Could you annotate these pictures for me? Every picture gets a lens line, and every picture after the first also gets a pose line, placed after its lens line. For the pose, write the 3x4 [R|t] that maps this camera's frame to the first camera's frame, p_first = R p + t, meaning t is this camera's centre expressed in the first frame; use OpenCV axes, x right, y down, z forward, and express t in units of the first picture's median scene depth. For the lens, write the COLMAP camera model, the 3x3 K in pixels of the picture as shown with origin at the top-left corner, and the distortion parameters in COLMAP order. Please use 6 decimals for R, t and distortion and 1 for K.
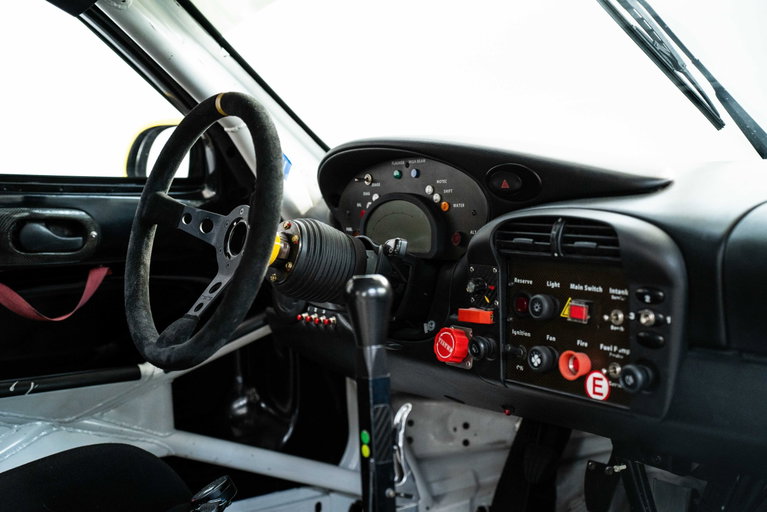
lens RADIAL K [[972.6, 0, 383.6], [0, 972.6, 252.6], [0, 0, 1]] dist [0.205927, 0.000000]
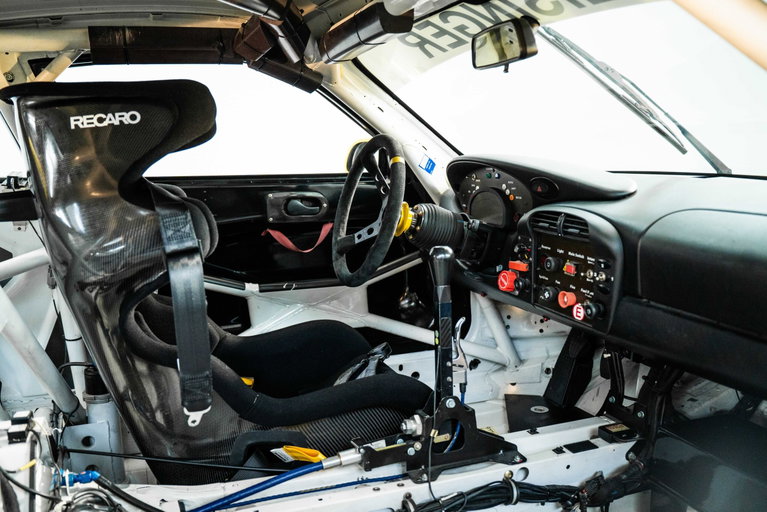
lens RADIAL K [[618.4, 0, 382.7], [0, 618.4, 258.0], [0, 0, 1]] dist [0.001998, 0.001359]
pose [[0.966860, 0.041057, -0.251984, 0.138048], [-0.014218, 0.994112, 0.107420, -0.062800], [0.254911, -0.100278, 0.961751, -0.107099]]
